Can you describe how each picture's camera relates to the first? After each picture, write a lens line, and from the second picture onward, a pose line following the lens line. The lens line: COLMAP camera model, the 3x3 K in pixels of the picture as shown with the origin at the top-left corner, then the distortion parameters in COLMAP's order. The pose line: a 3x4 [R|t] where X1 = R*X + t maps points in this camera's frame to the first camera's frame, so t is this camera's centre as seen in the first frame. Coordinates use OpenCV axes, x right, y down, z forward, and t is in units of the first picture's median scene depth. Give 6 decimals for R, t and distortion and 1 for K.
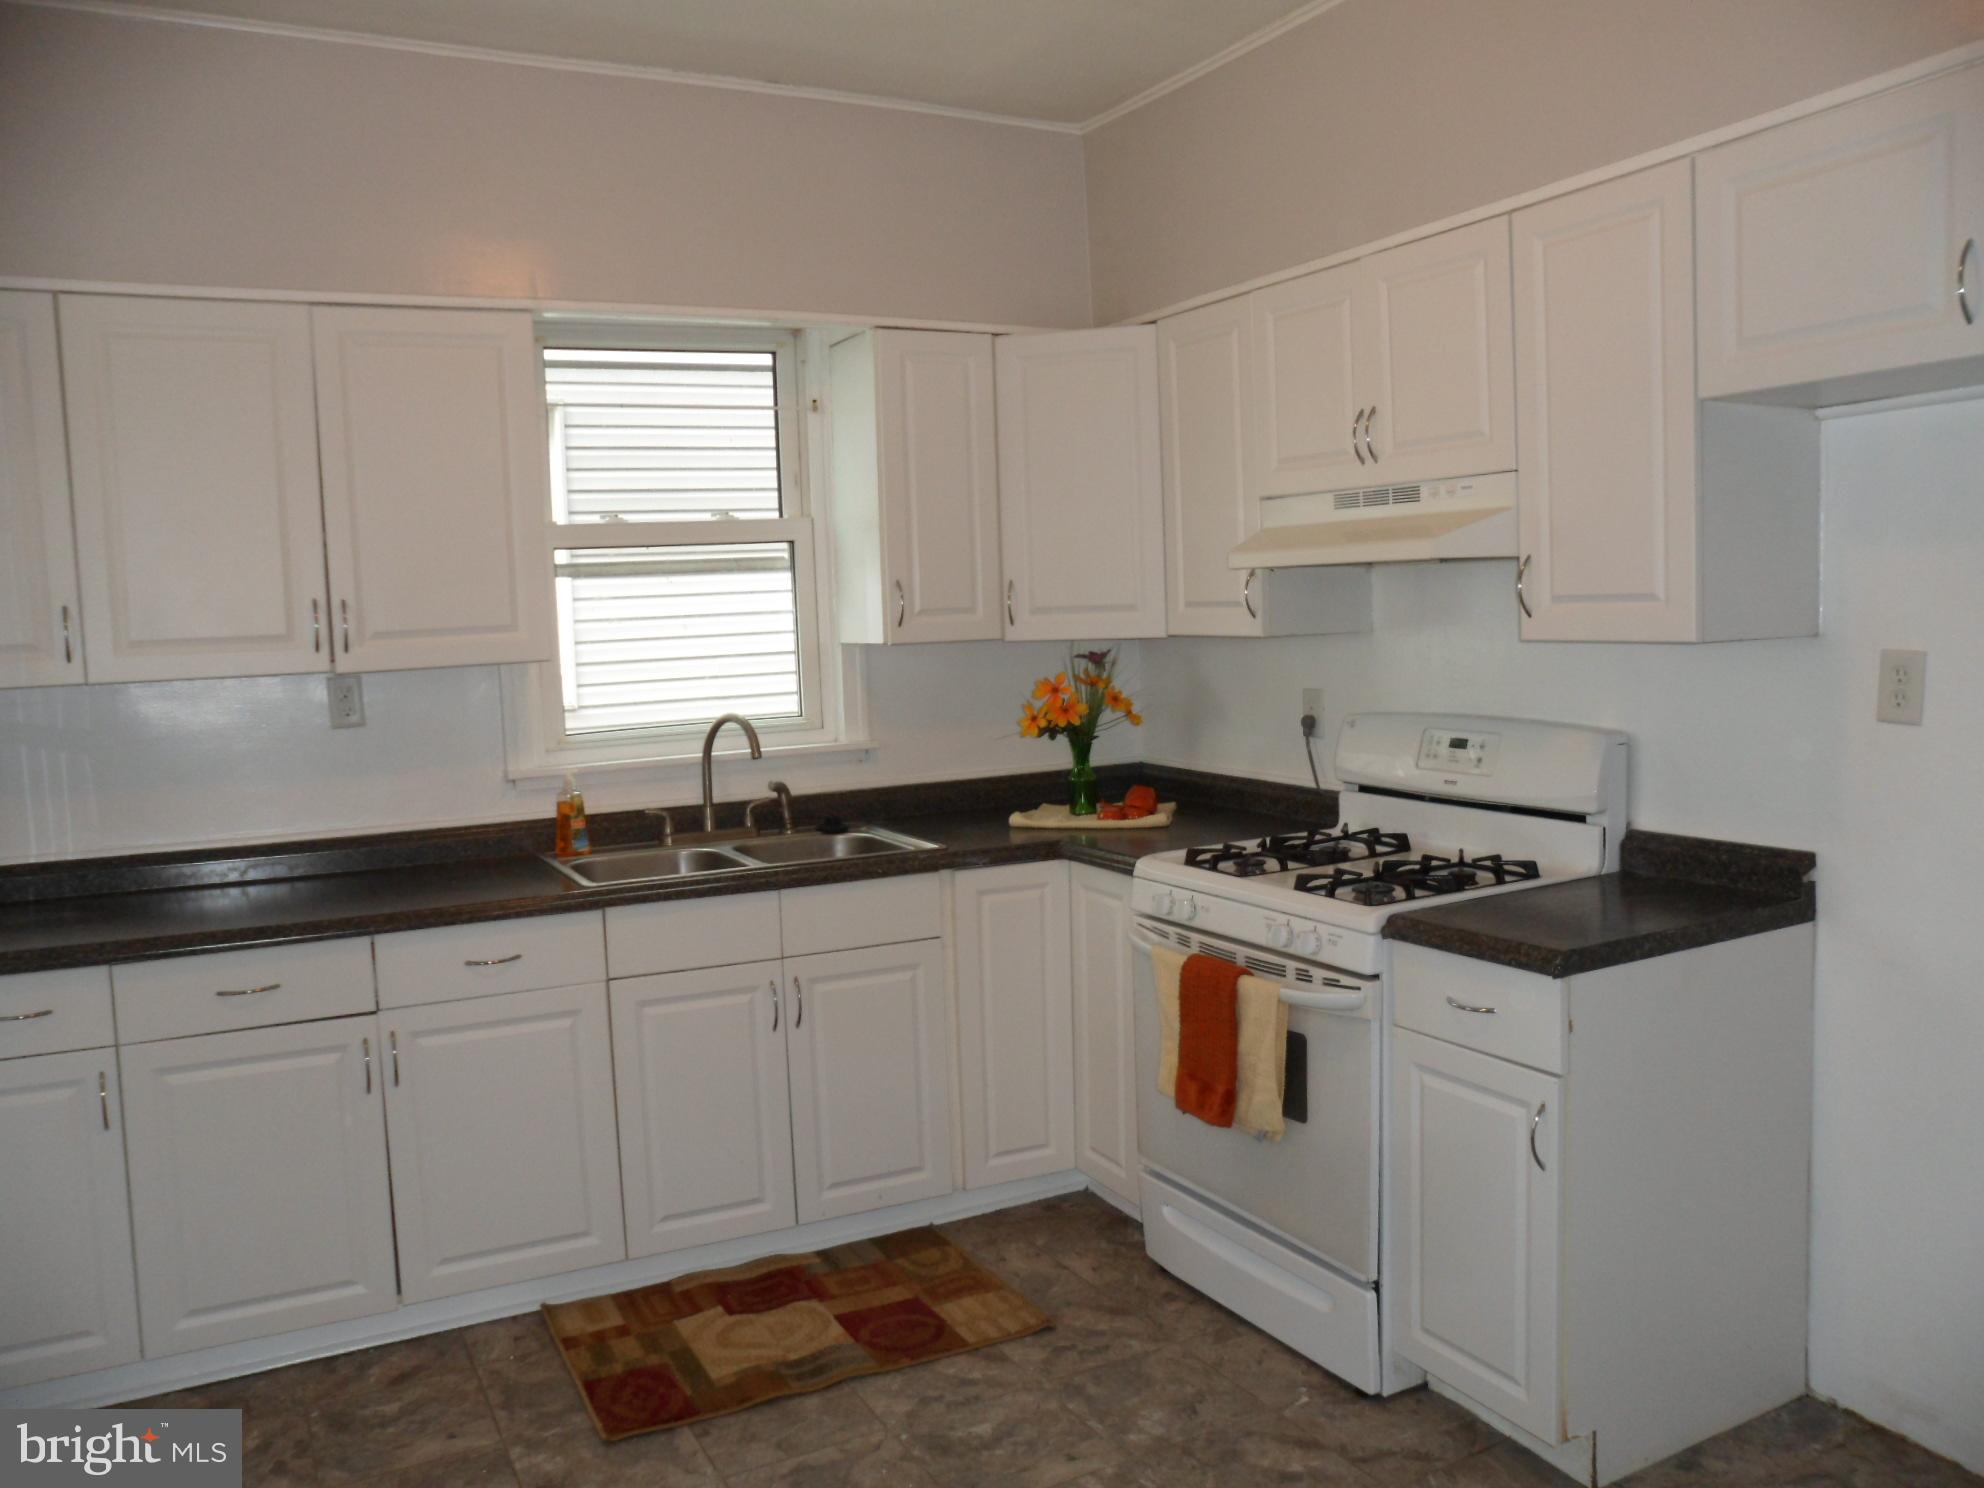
lens RADIAL K [[1540.4, 0, 992.0], [0, 1540.4, 744.0], [0, 0, 1]] dist [-0.175066, 0.190386]
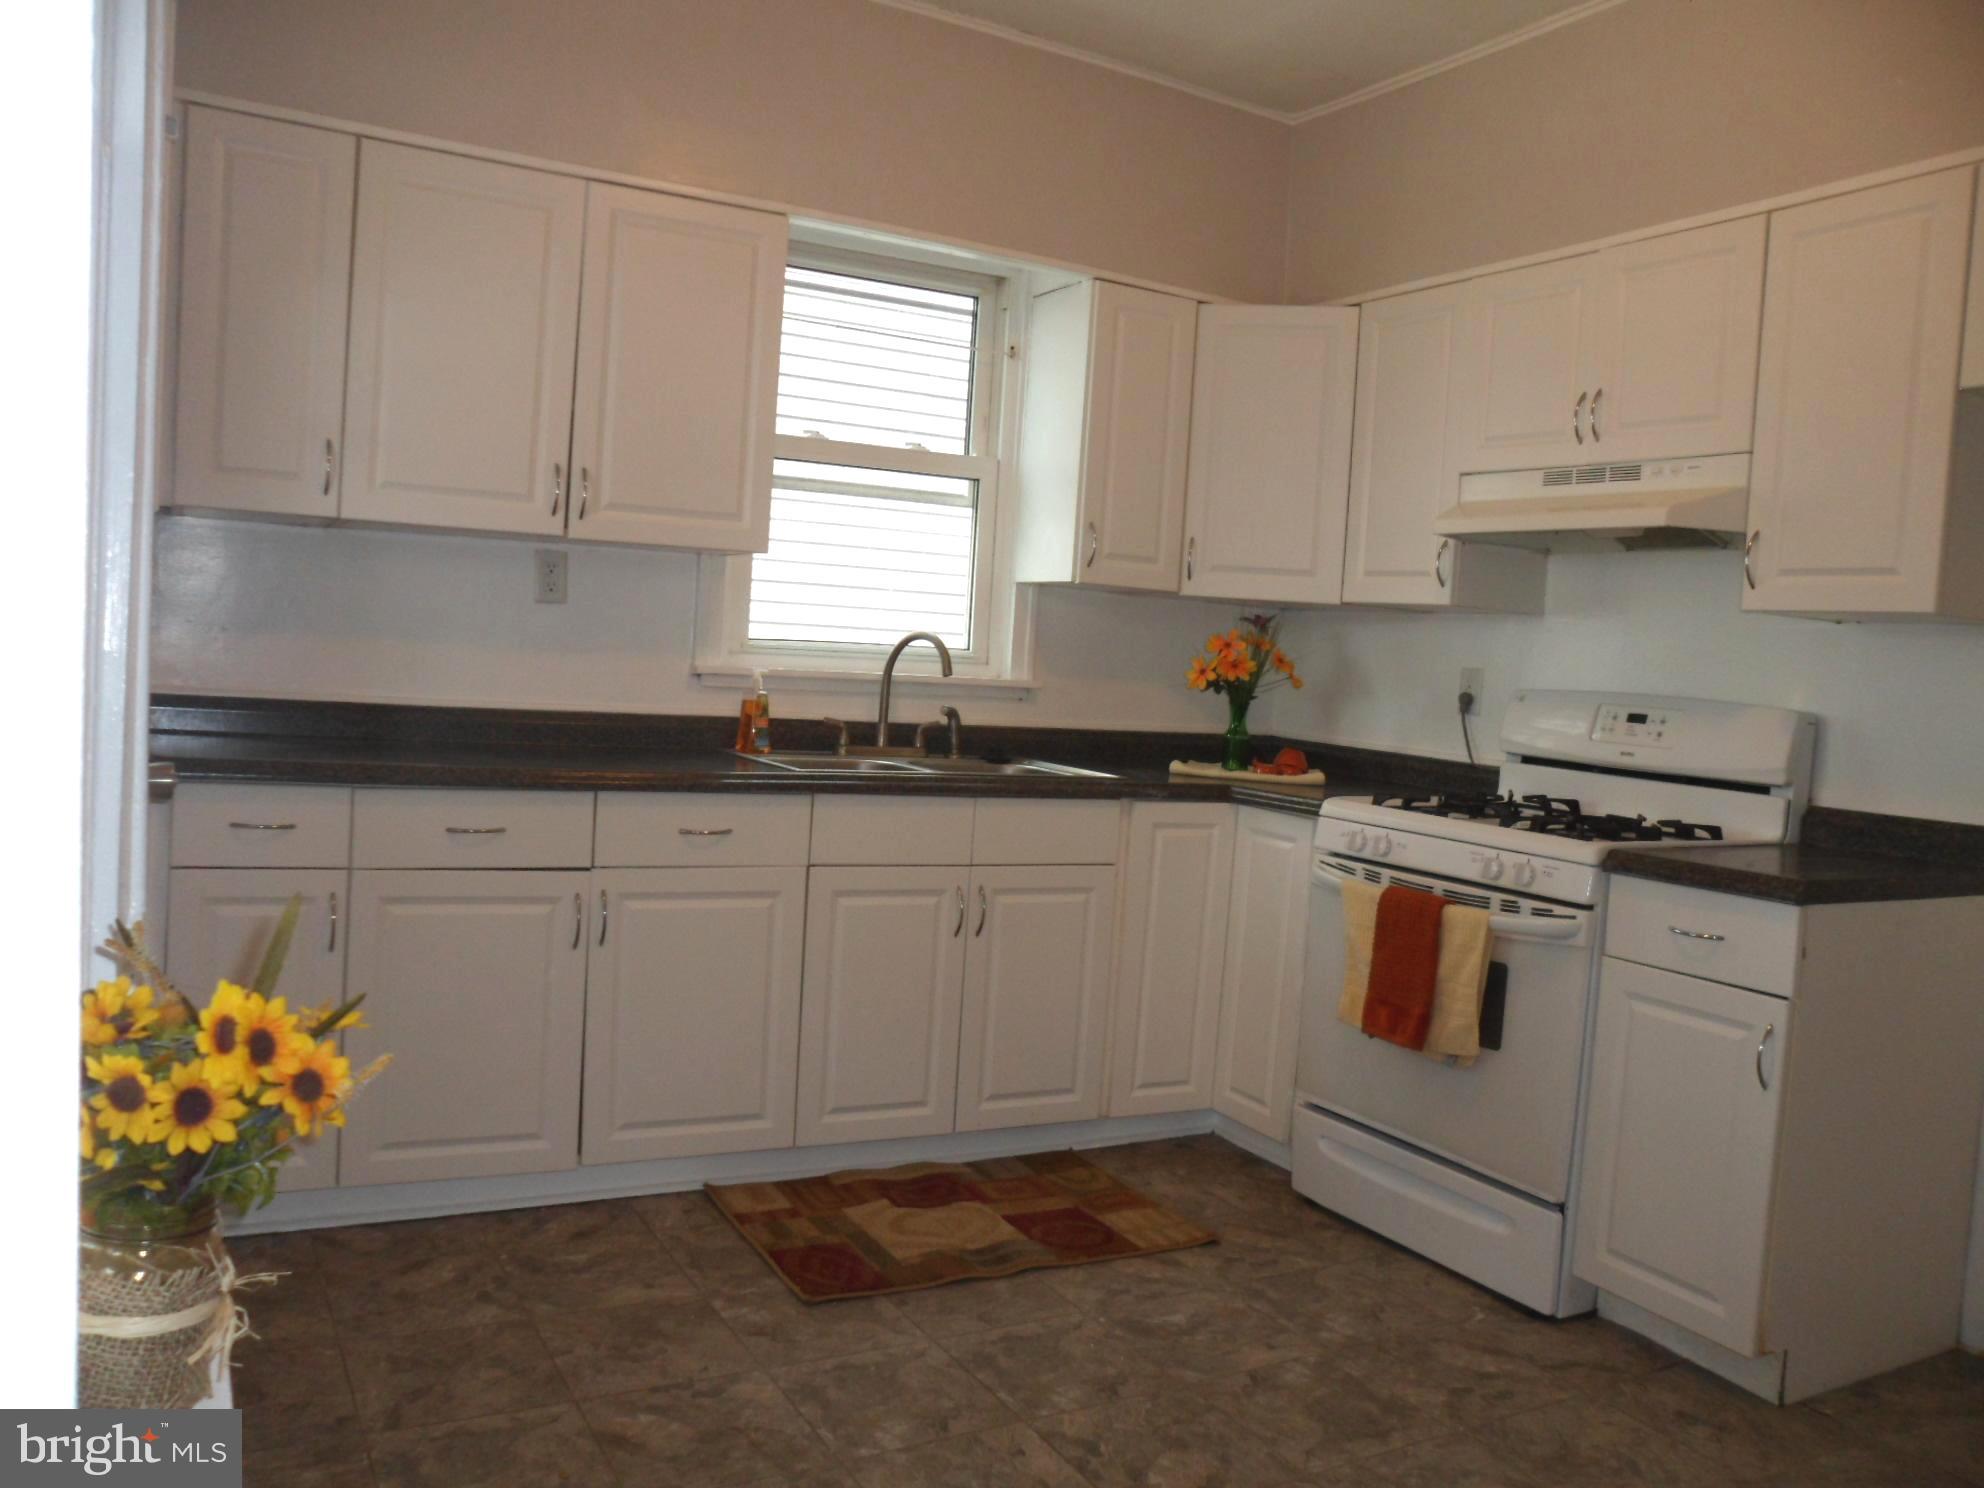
lens RADIAL K [[1540.4, 0, 992.0], [0, 1540.4, 744.0], [0, 0, 1]] dist [-0.175066, 0.190386]
pose [[0.994676, 0.098527, 0.030218, -0.170557], [-0.097653, 0.994794, -0.029141, 0.092482], [-0.032932, 0.026035, 0.999118, -0.028326]]
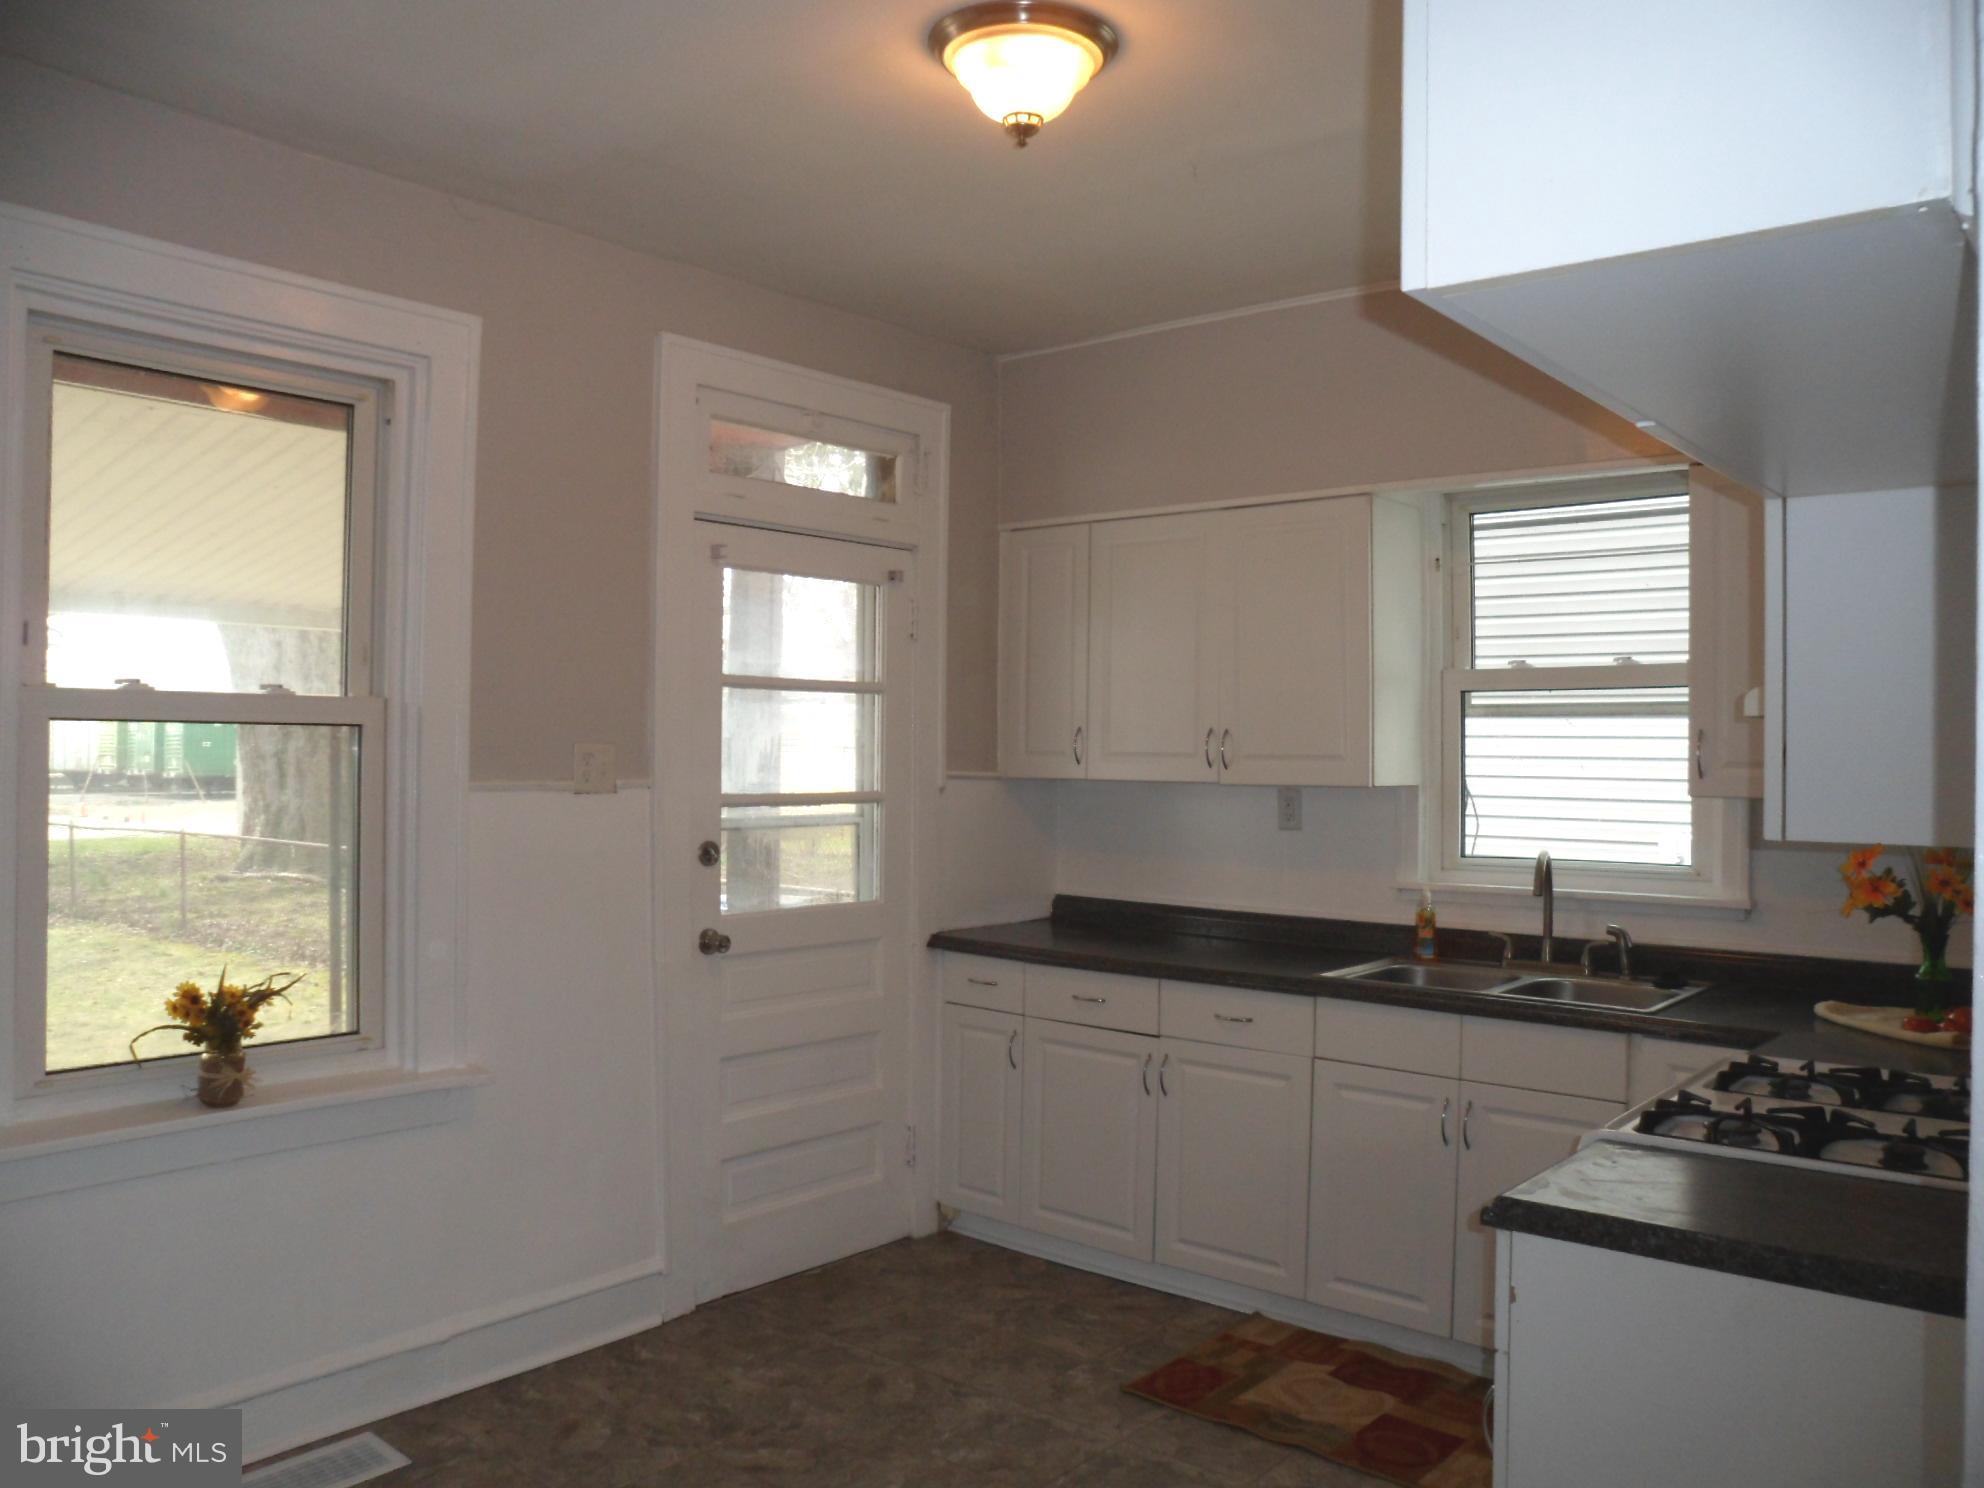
lens RADIAL K [[1540.4, 0, 992.0], [0, 1540.4, 744.0], [0, 0, 1]] dist [-0.175066, 0.190386]
pose [[0.383454, 0.037420, -0.922802, 0.729515], [-0.106427, 0.994313, -0.003904, -0.055866], [0.917407, 0.099708, 0.385256, 0.289141]]
